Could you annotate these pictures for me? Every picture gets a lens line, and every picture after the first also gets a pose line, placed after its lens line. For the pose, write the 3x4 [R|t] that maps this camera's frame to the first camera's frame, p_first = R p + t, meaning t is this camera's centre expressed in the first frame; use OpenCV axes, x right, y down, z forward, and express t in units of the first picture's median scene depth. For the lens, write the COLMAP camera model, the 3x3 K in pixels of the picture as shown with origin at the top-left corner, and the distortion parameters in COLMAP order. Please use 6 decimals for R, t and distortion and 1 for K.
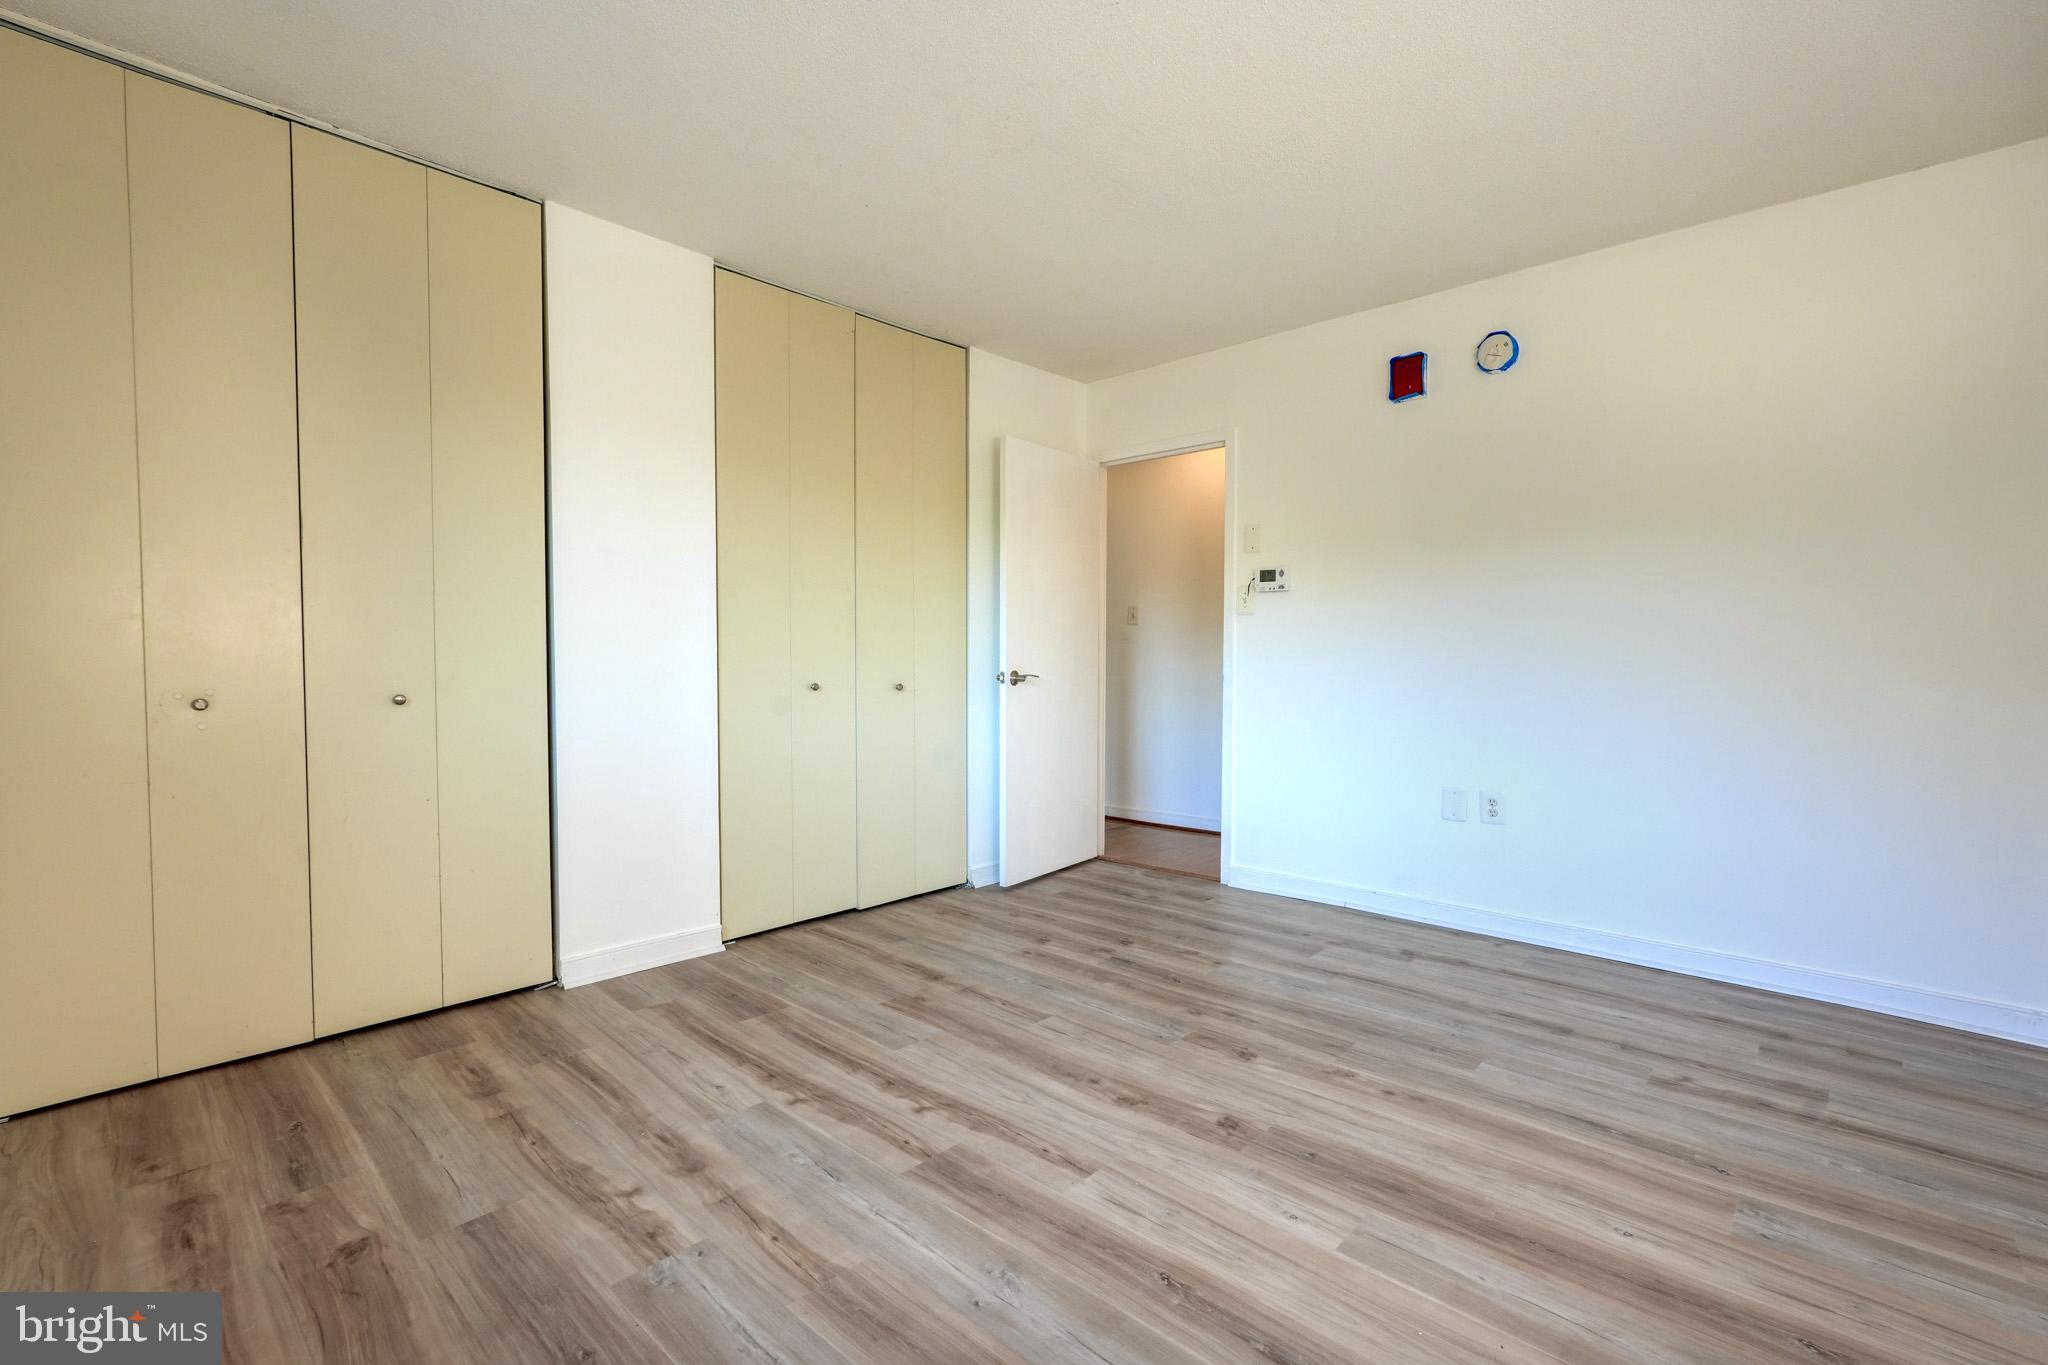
lens RADIAL K [[923.9, 0, 1024.0], [0, 923.9, 682.5], [0, 0, 1]] dist [-0.013450, 0.009387]
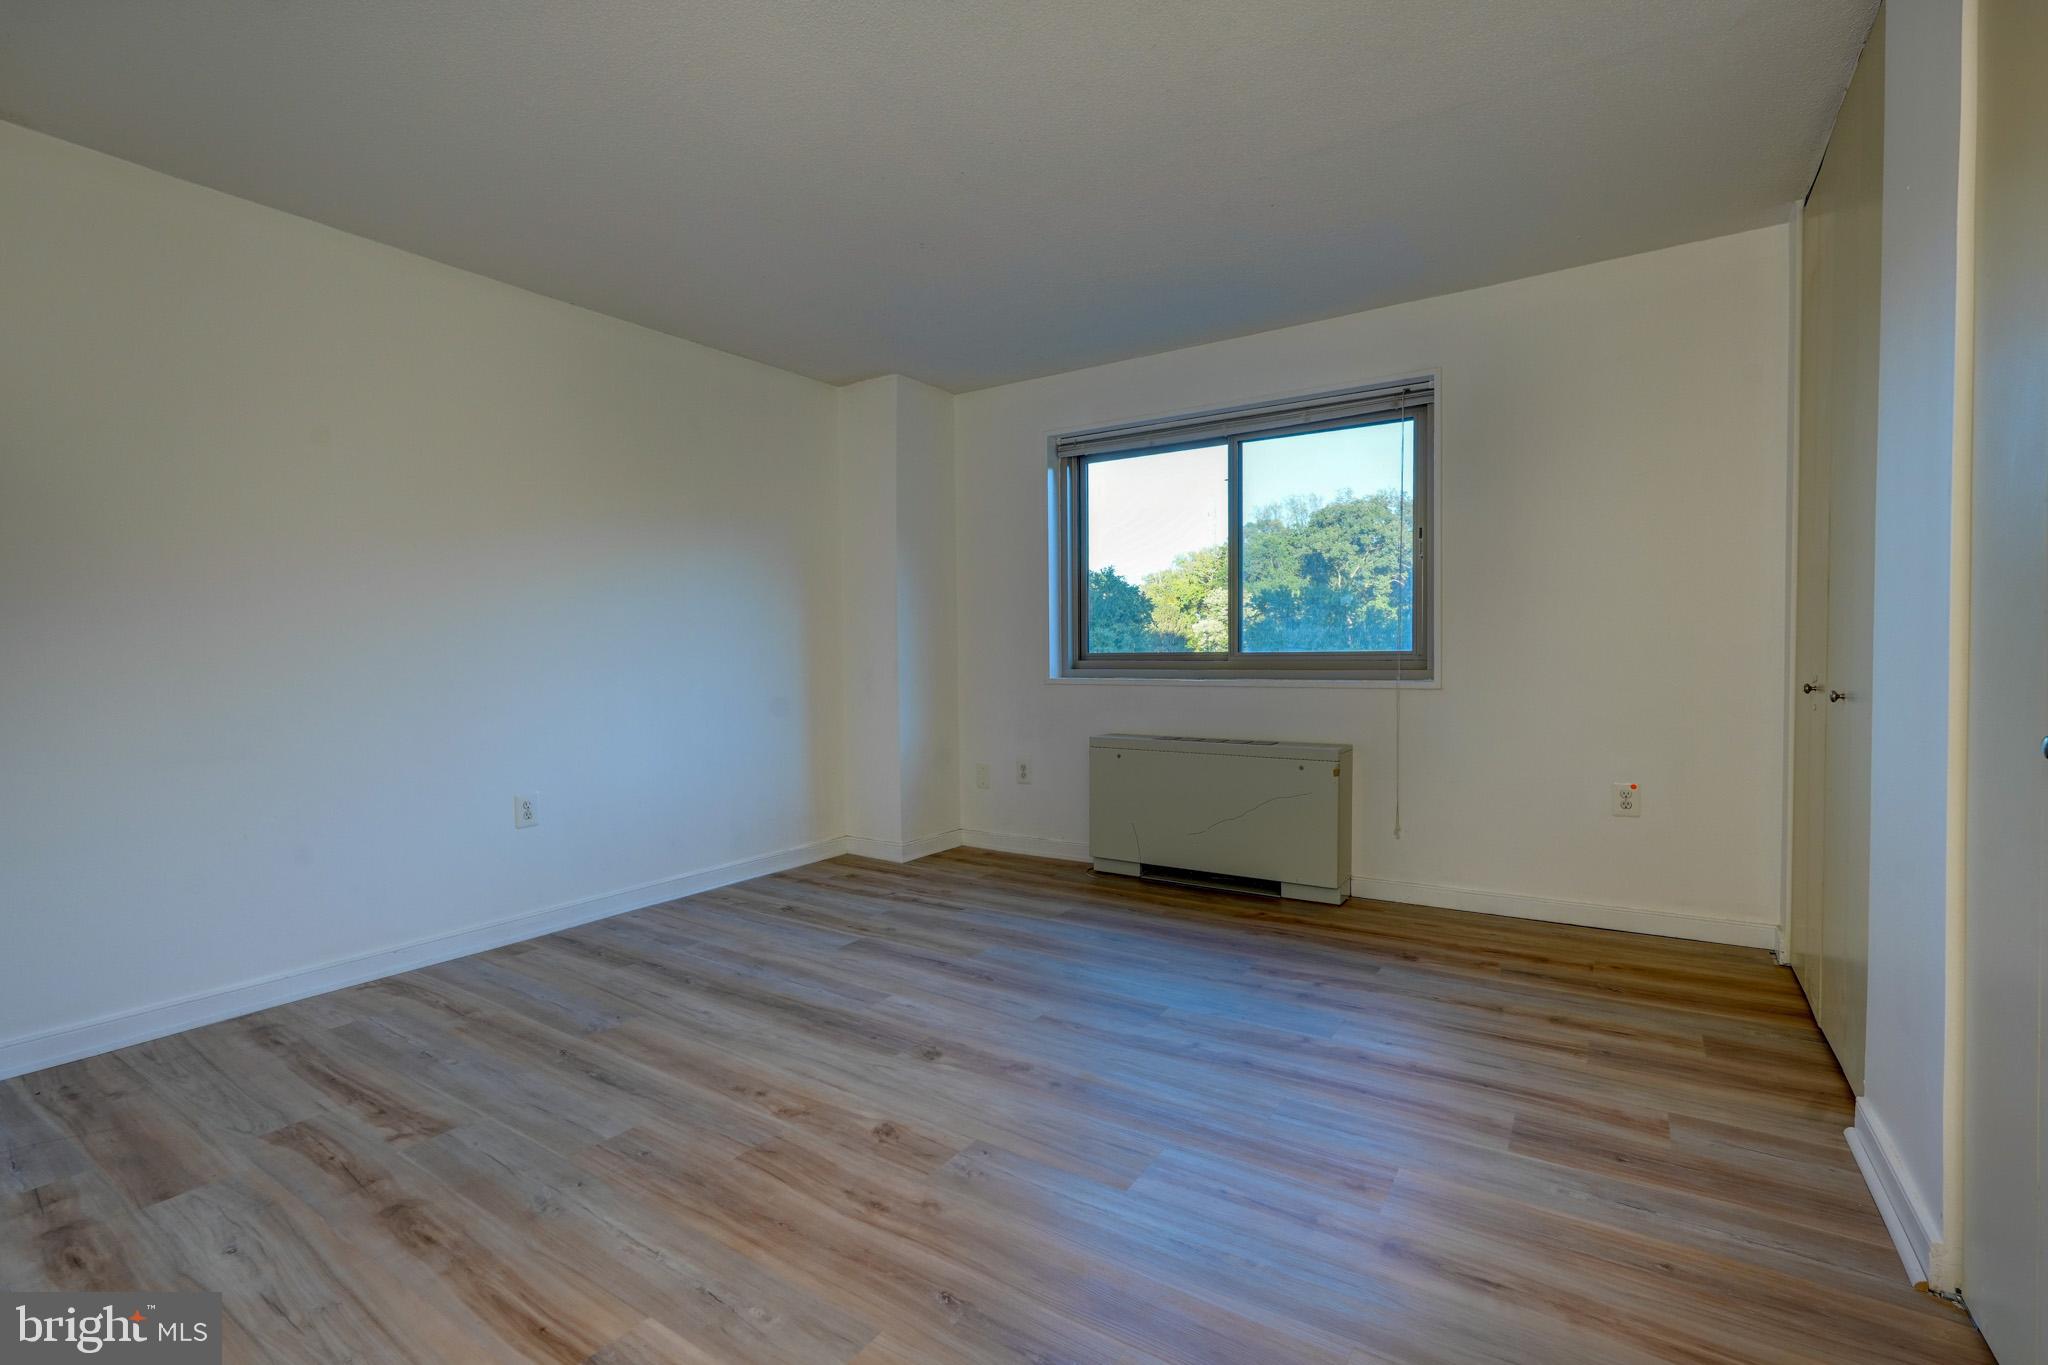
lens RADIAL K [[910.7, 0, 1026.6], [0, 910.7, 684.3], [0, 0, 1]] dist [-0.011854, 0.006983]
pose [[-0.985905, 0.013982, -0.166724, 0.246154], [0.002851, 0.997761, 0.066818, -0.055444], [0.167285, 0.065401, -0.983737, 1.807214]]
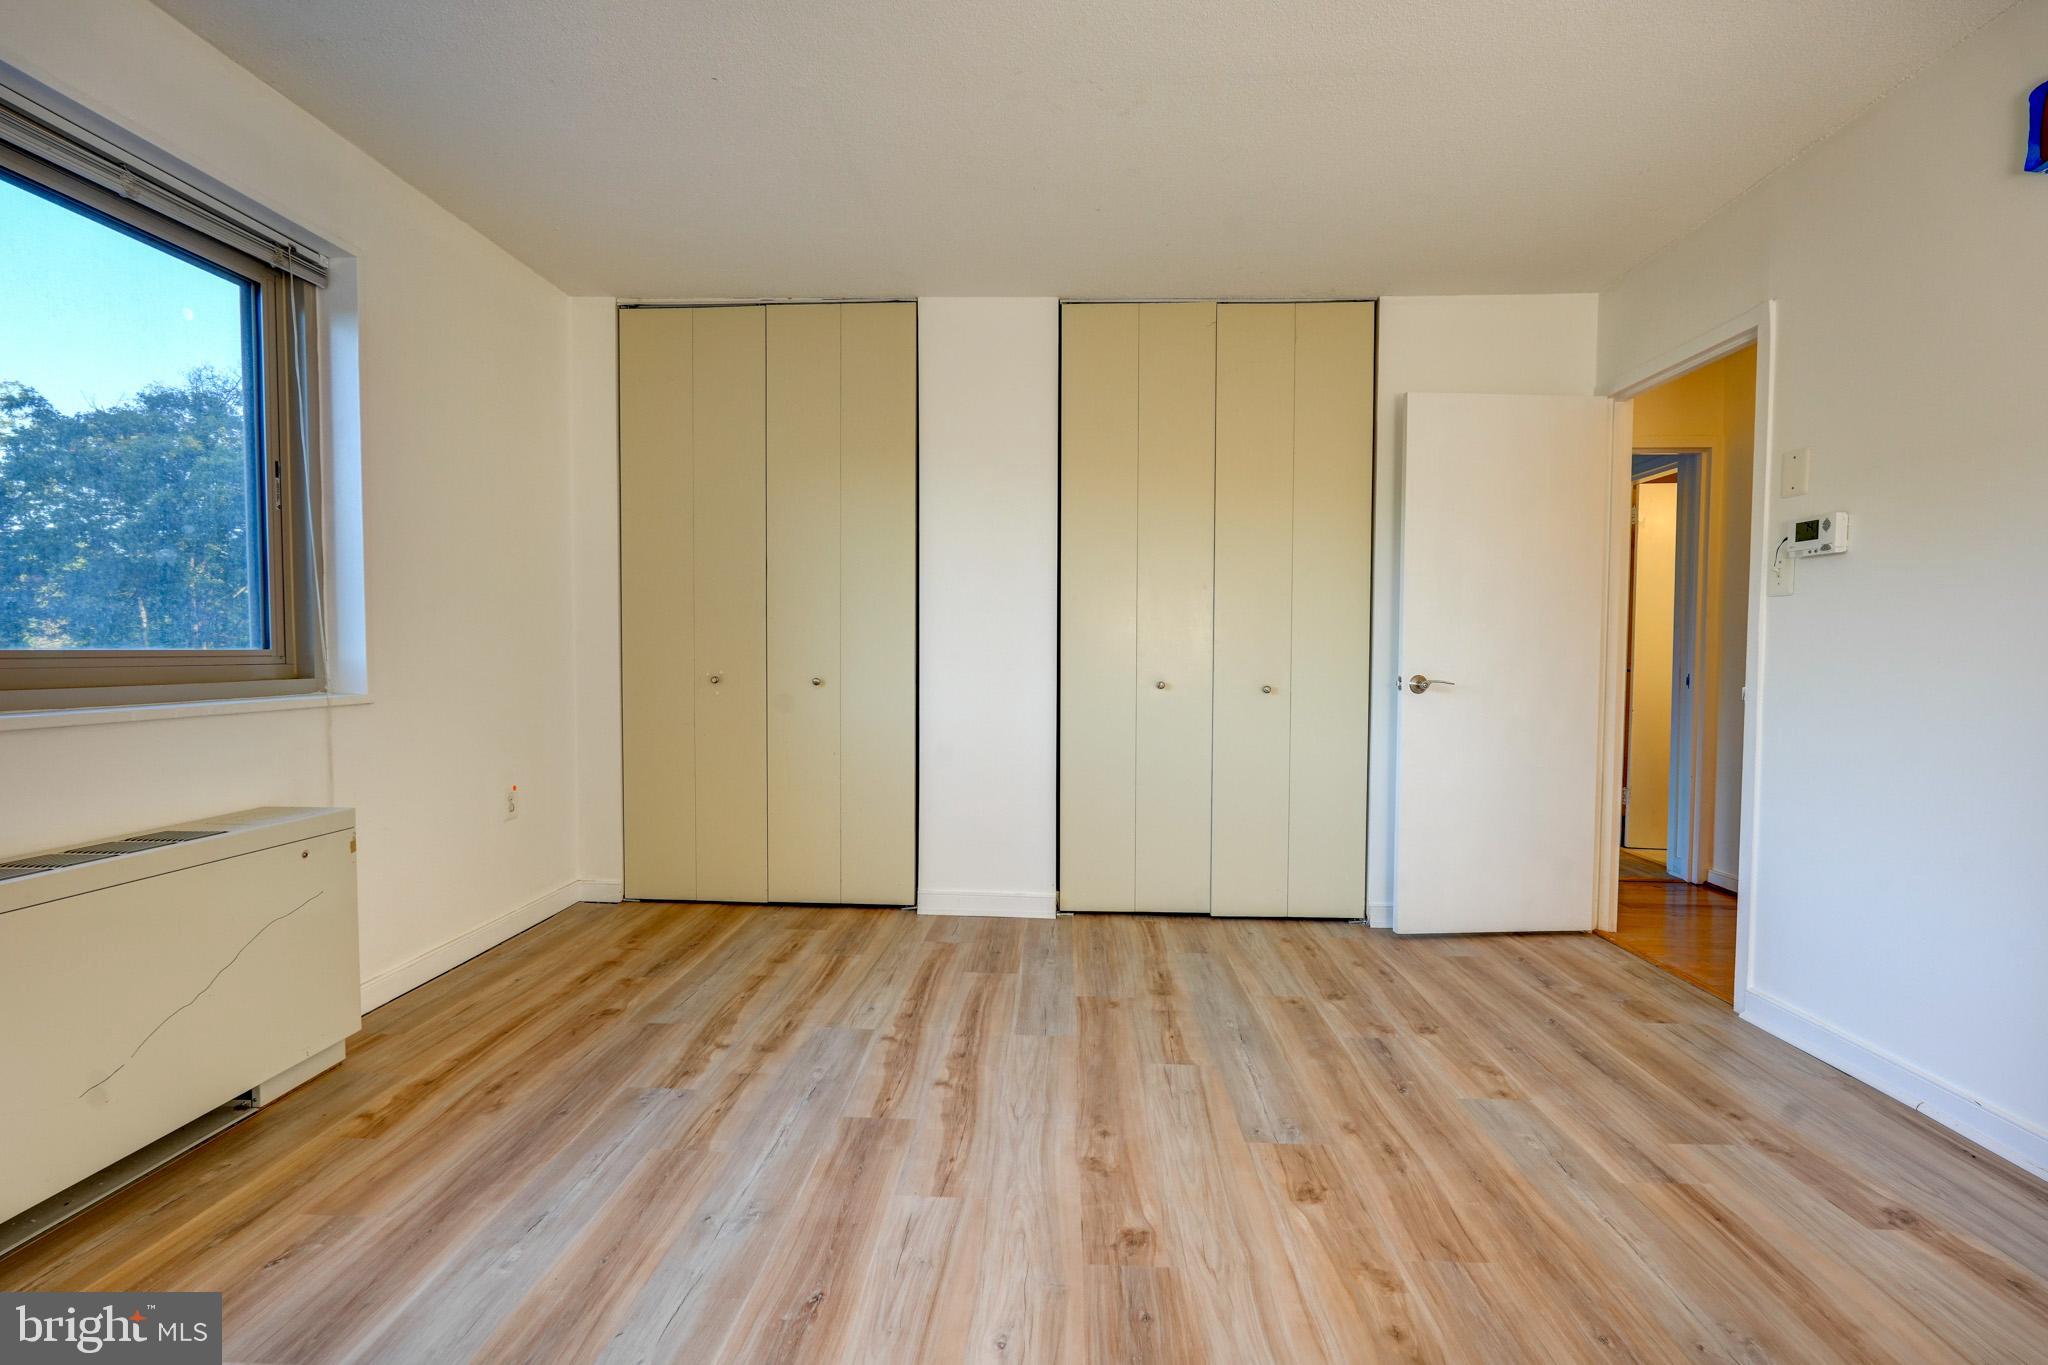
lens RADIAL K [[903.4, 0, 1019.1], [0, 903.4, 680.3], [0, 0, 1]] dist [-0.012408, 0.007713]
pose [[0.642238, 0.028263, -0.765984, 0.633142], [-0.032392, 0.999428, 0.009717, -0.007992], [0.765821, 0.018571, 0.642786, 0.349803]]
